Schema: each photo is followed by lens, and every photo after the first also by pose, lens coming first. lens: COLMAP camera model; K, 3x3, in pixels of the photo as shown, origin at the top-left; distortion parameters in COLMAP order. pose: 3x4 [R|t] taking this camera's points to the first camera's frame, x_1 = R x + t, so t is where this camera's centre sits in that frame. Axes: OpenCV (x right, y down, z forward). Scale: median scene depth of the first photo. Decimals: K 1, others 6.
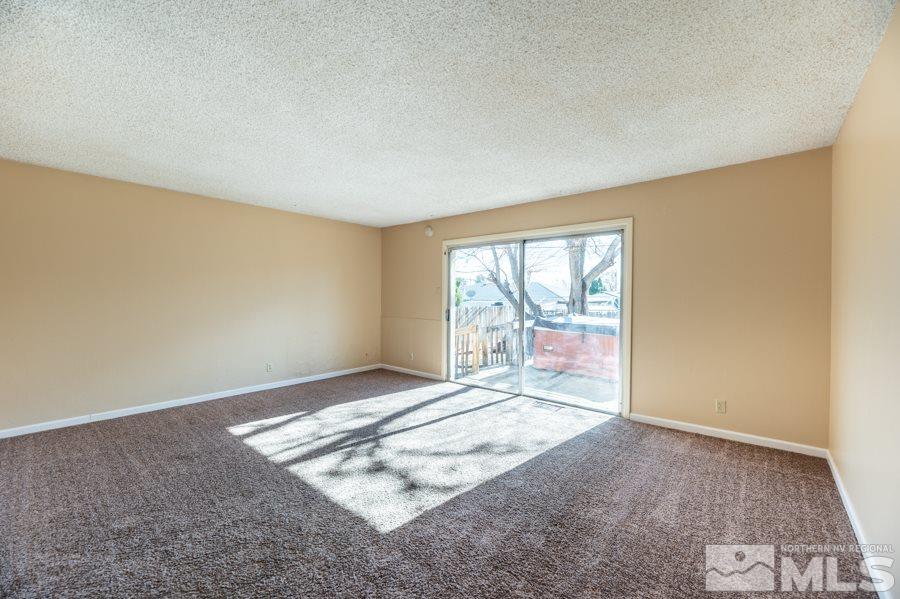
lens RADIAL K [[366.7, 0, 449.4], [0, 366.7, 301.7], [0, 0, 1]] dist [-0.000535, -0.000209]
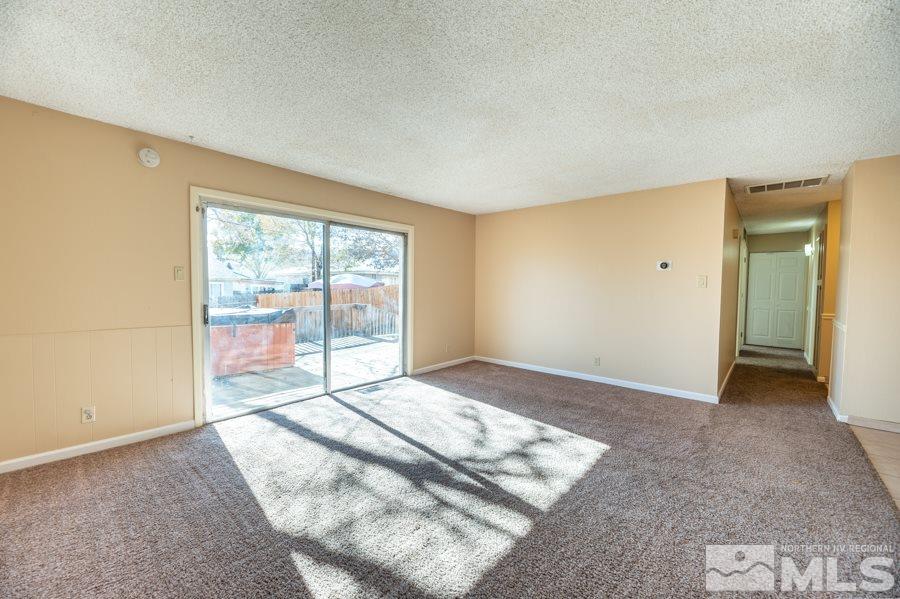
lens RADIAL K [[366.7, 0, 449.4], [0, 366.7, 301.7], [0, 0, 1]] dist [-0.000535, -0.000209]
pose [[0.003776, -0.046270, 0.998922, -0.866926], [0.007196, 0.998904, 0.046242, -0.013167], [-0.999967, 0.007014, 0.004105, 0.869033]]
